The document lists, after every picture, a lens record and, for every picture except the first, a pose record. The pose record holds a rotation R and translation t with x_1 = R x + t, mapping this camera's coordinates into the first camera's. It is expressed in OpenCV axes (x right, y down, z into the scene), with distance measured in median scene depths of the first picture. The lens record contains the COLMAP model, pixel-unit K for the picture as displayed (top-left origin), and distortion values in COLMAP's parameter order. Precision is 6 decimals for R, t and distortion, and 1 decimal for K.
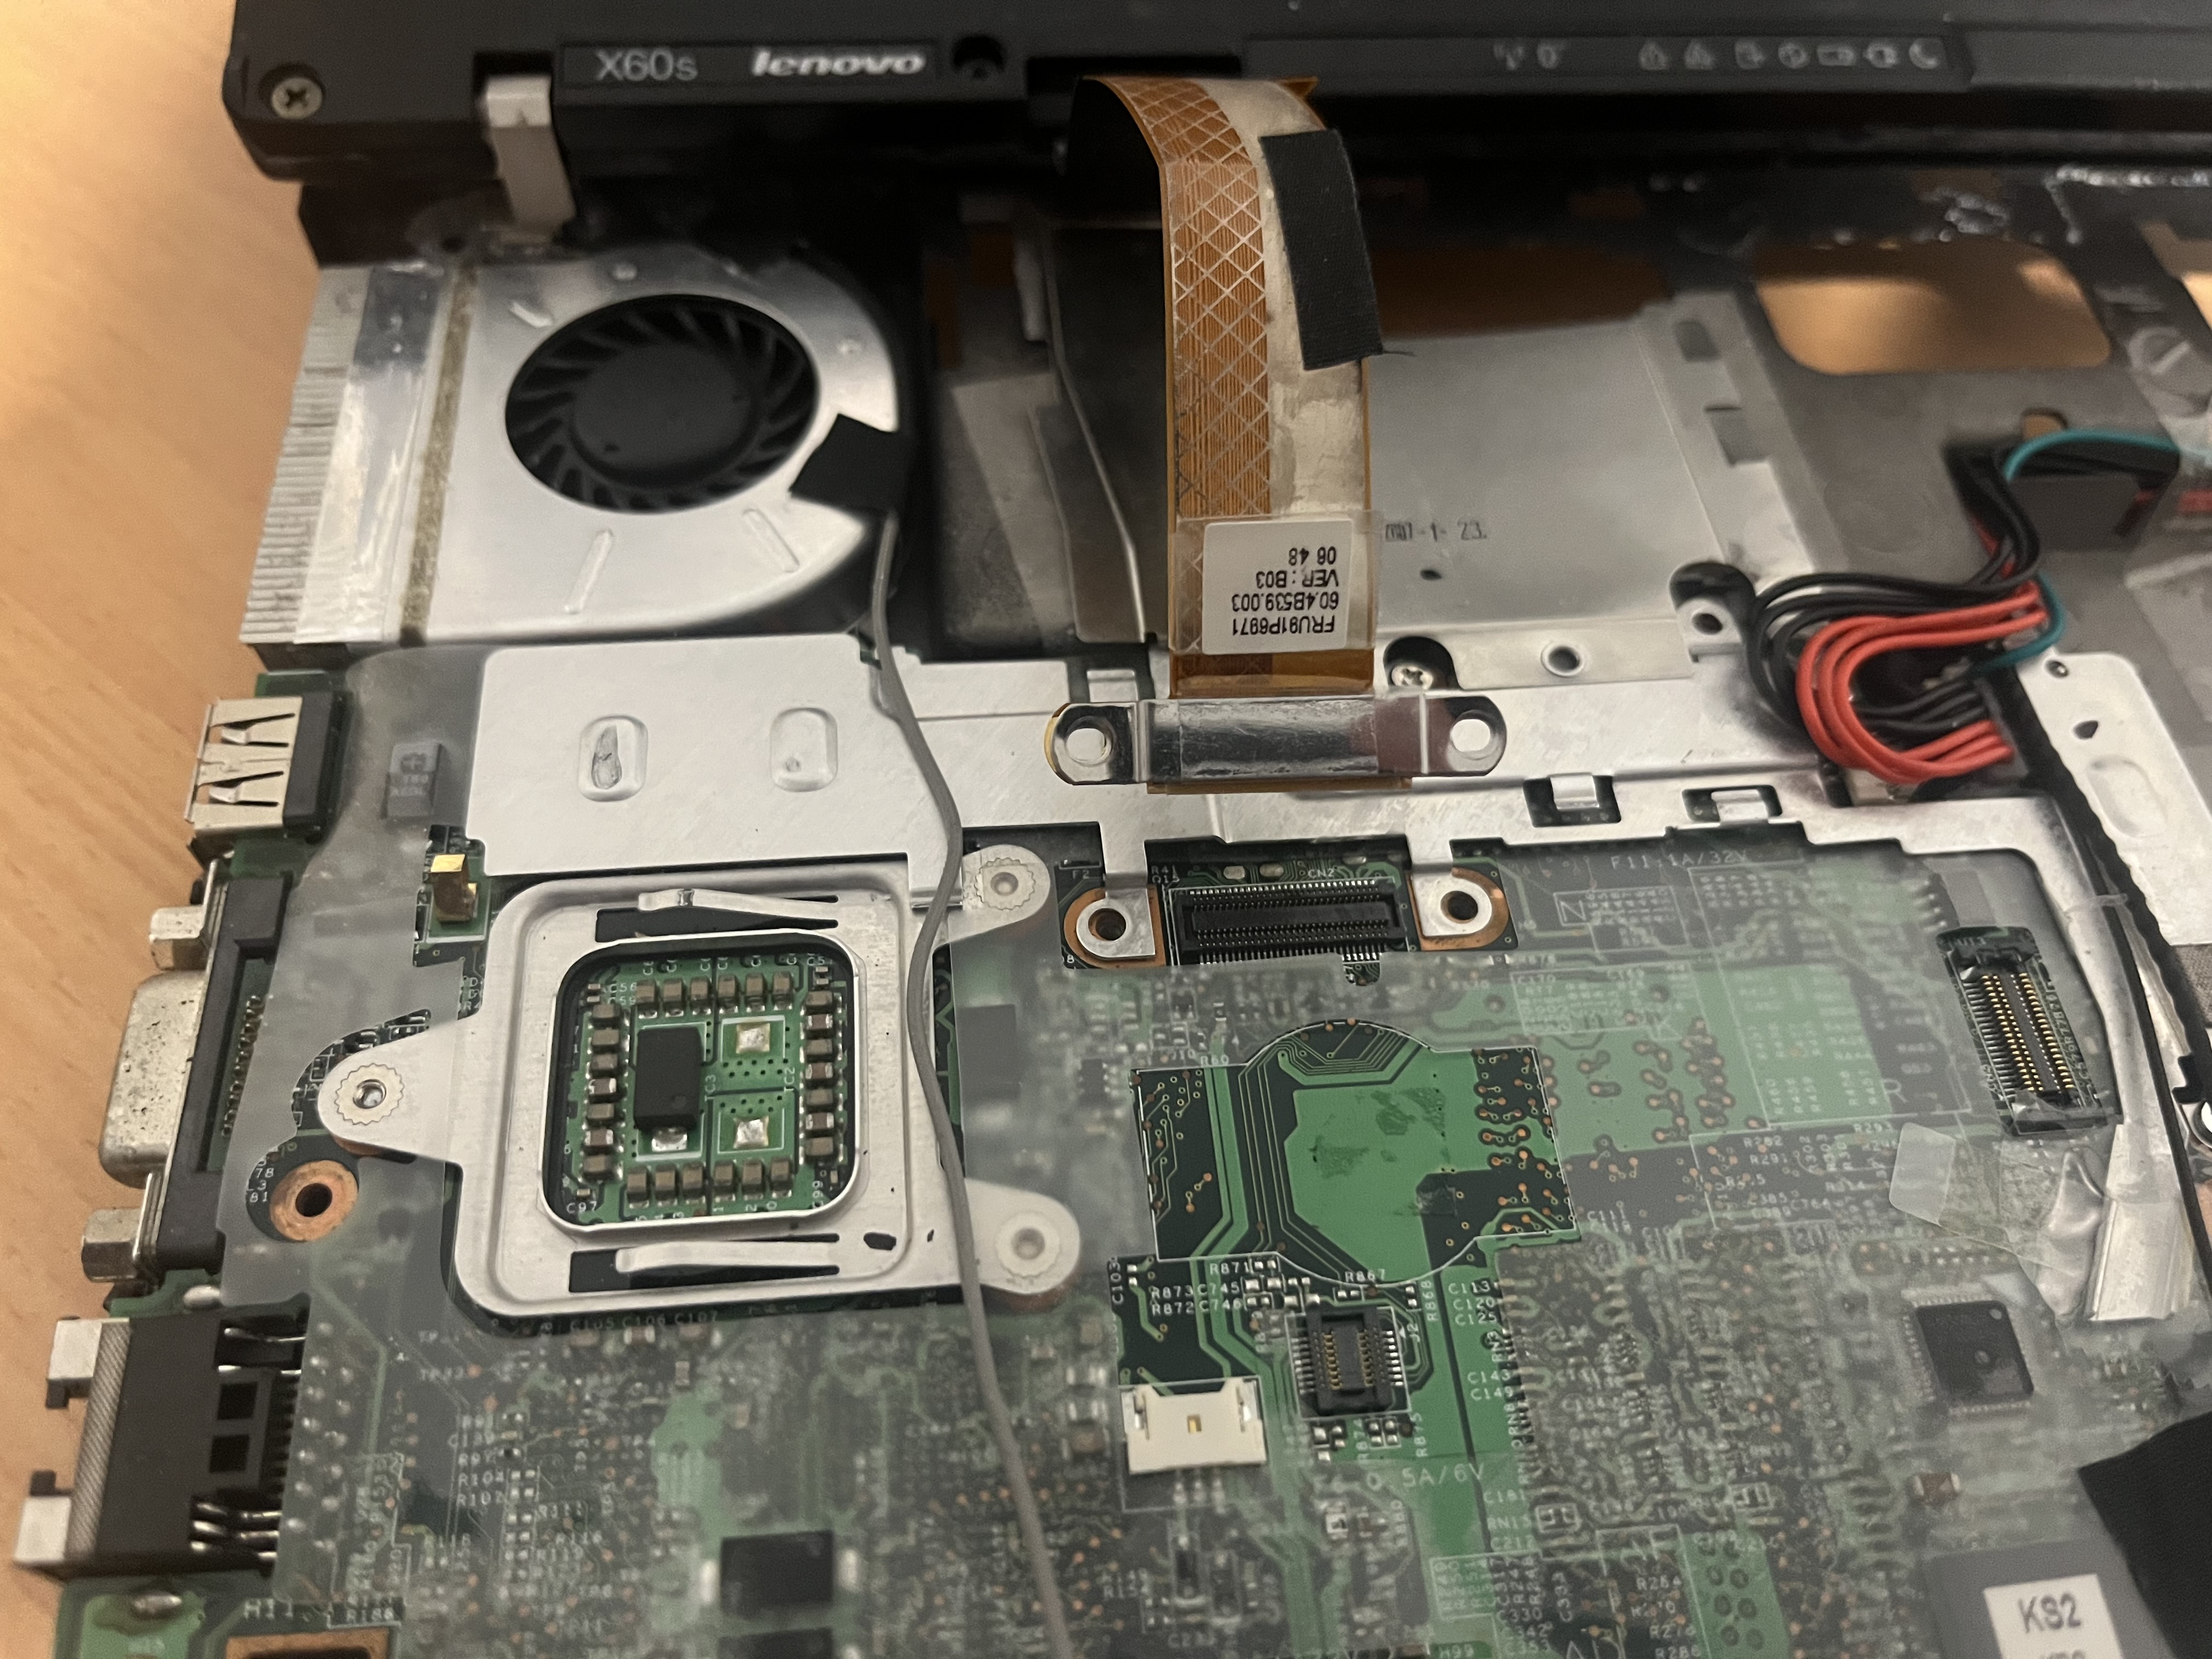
lens RADIAL K [[1753.0, 0, 1107.9], [0, 1753.0, 820.7], [0, 0, 1]] dist [0.005625, -0.052488]
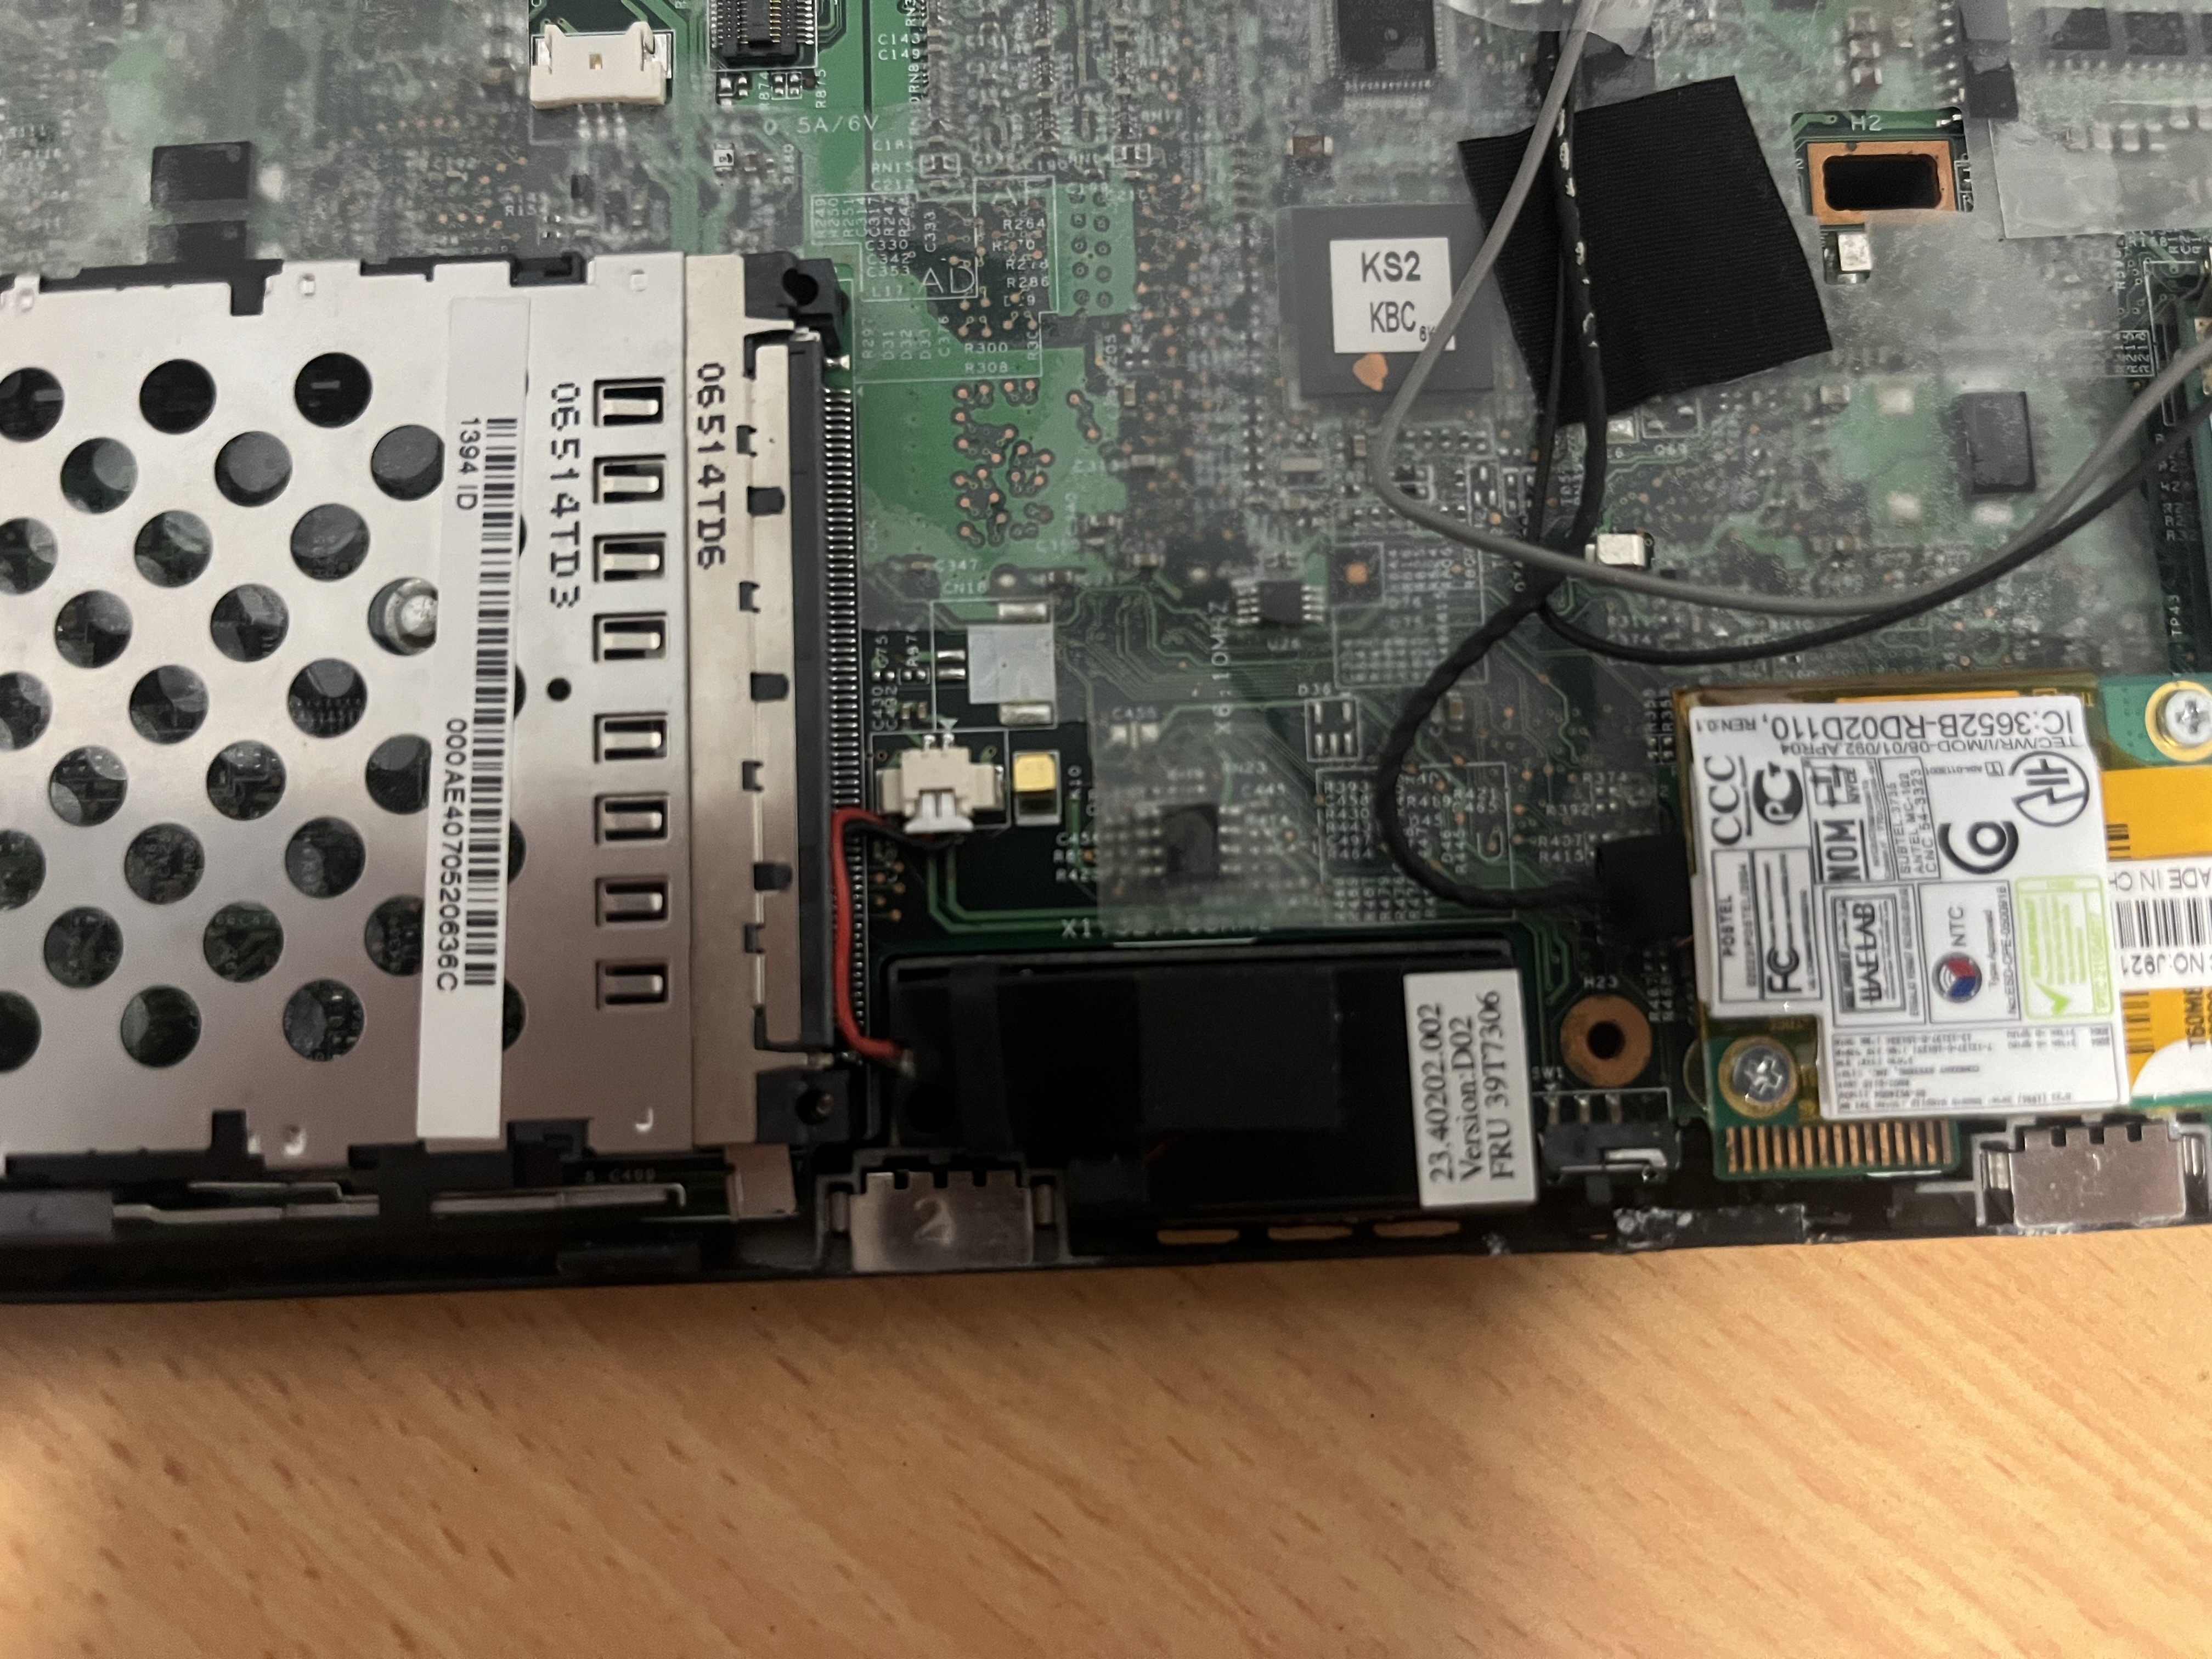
lens RADIAL K [[1753.0, 0, 1111.0], [0, 1753.0, 824.8], [0, 0, 1]] dist [0.005625, -0.052488]
pose [[0.997752, 0.047453, -0.047311, 0.371339], [-0.021458, 0.895127, 0.445294, 0.244903], [0.063480, -0.443278, 0.894133, -0.095772]]
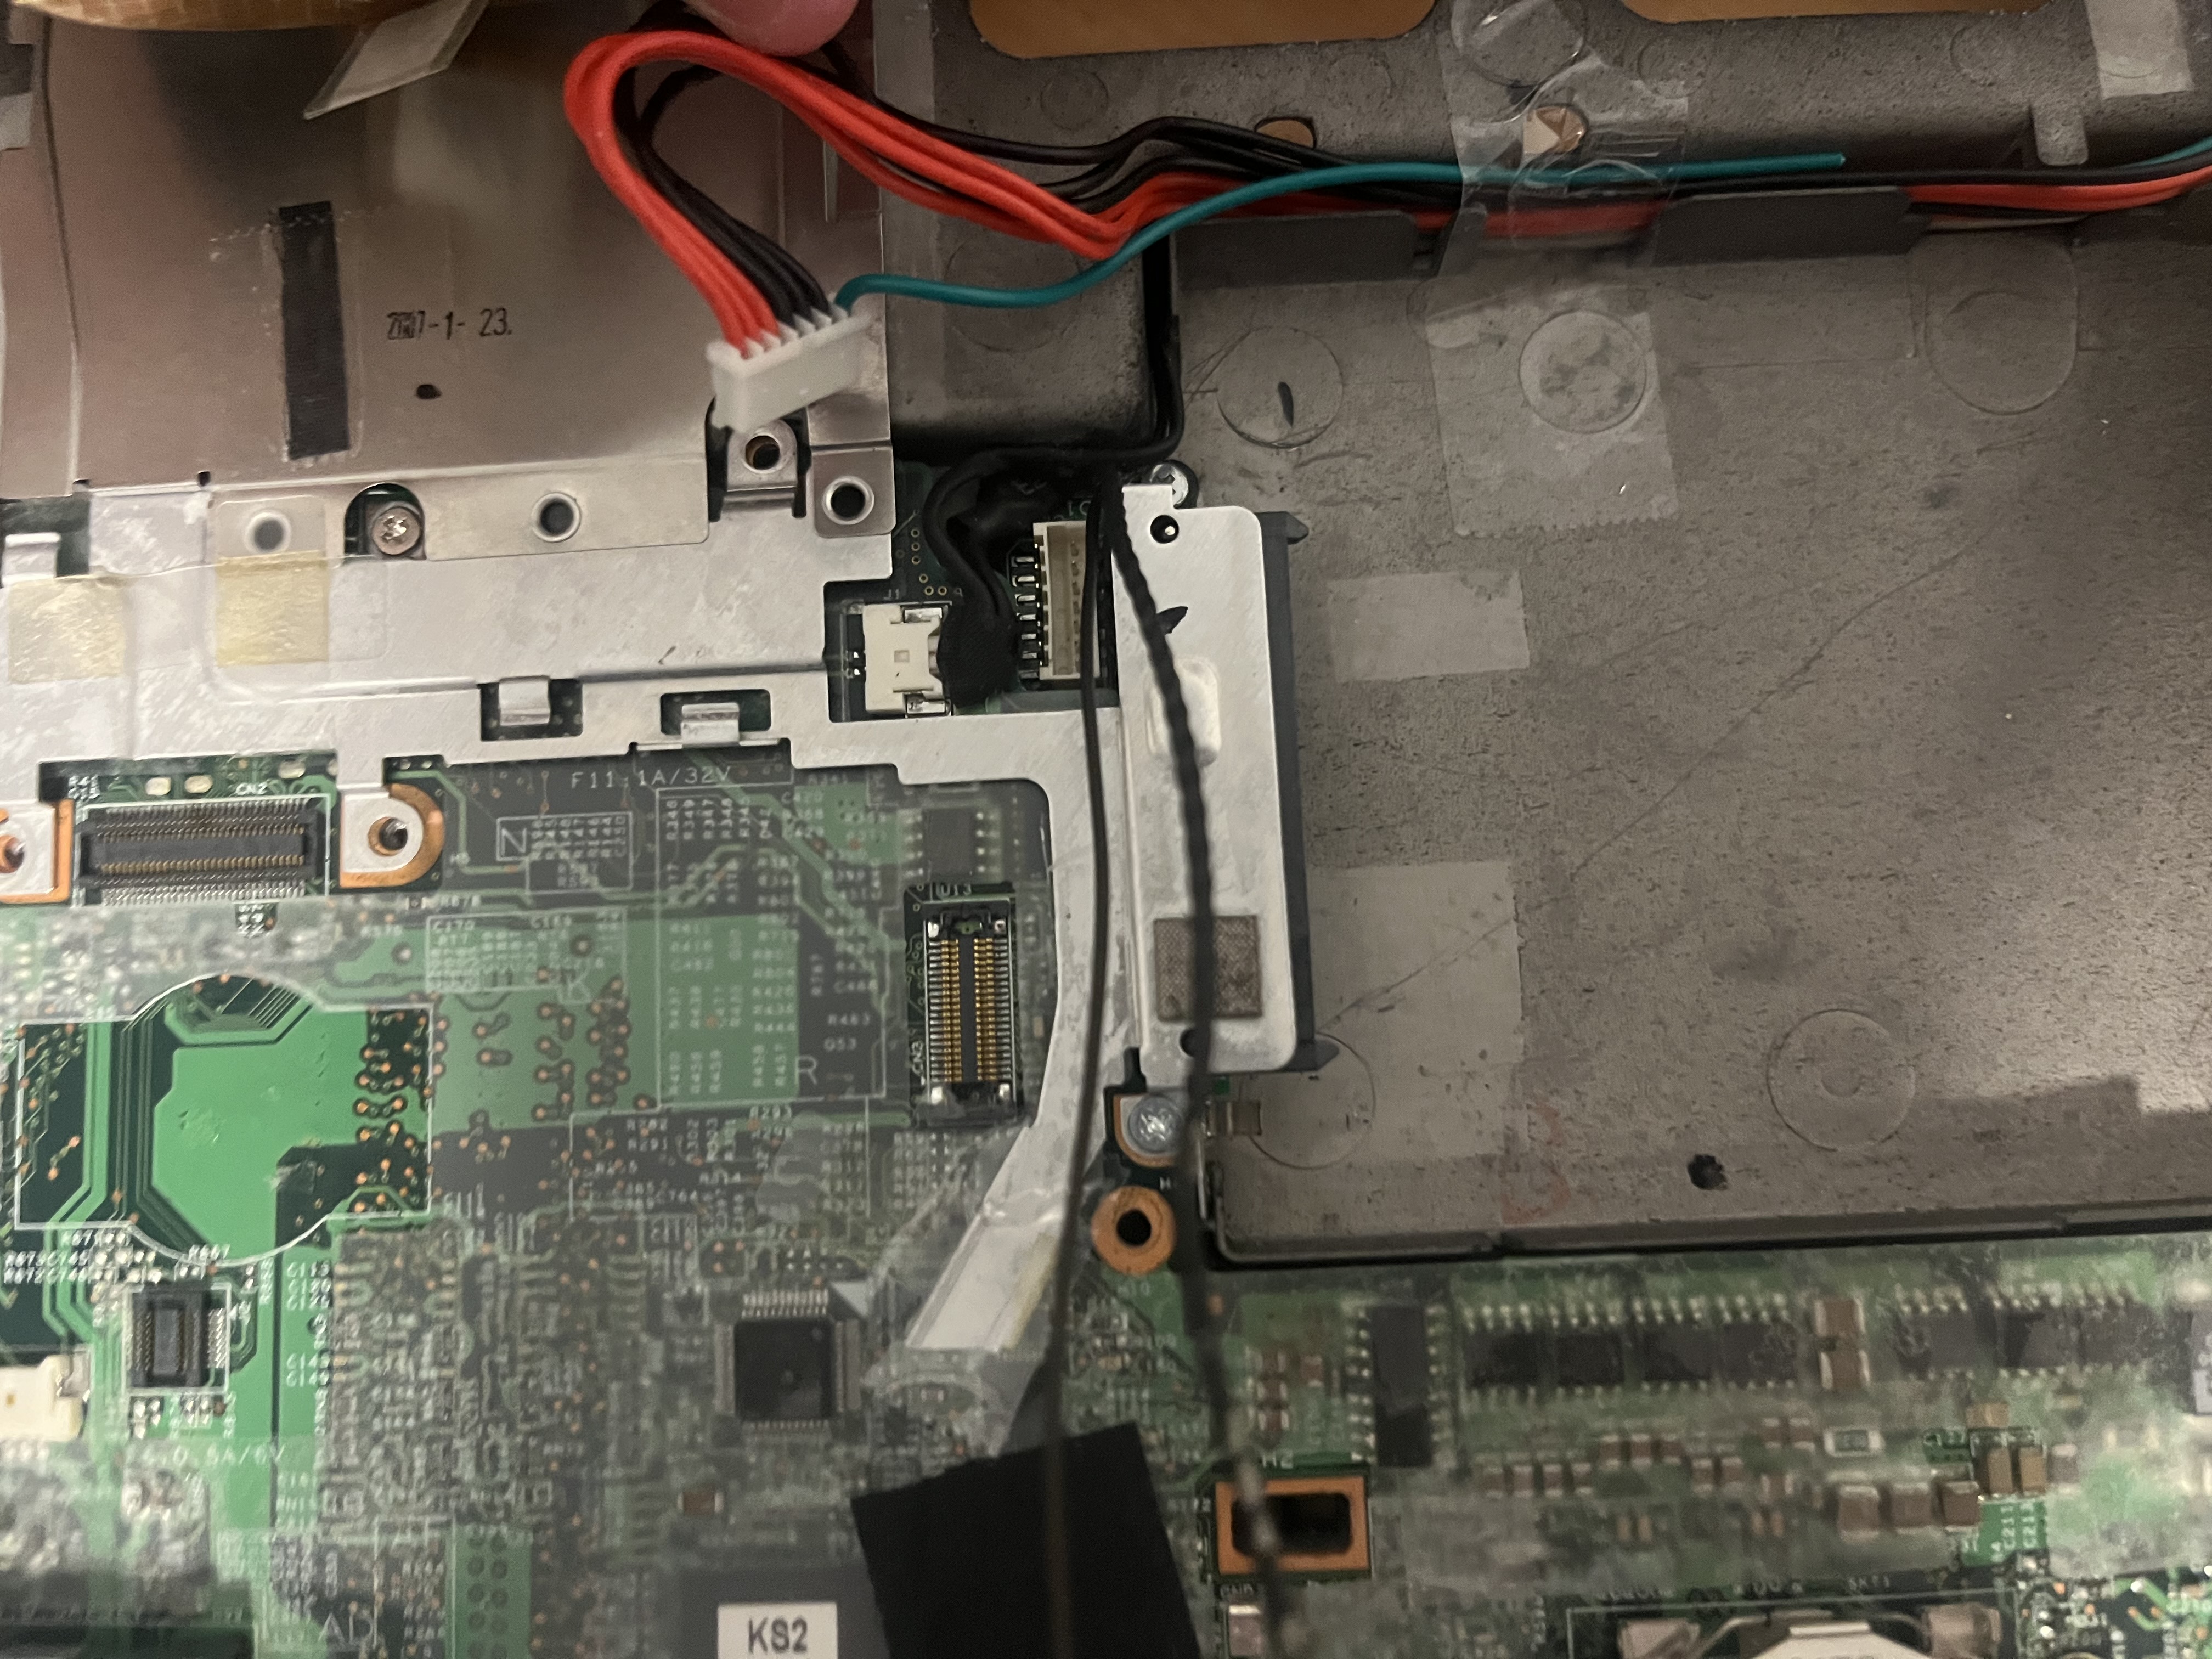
lens RADIAL K [[1753.0, 0, 1141.3], [0, 1753.0, 796.9], [0, 0, 1]] dist [0.005625, -0.052488]
pose [[0.996271, 0.034579, -0.079043, 0.694642], [0.001574, 0.908735, 0.417371, -0.364360], [0.086262, -0.415939, 0.905292, 0.235521]]
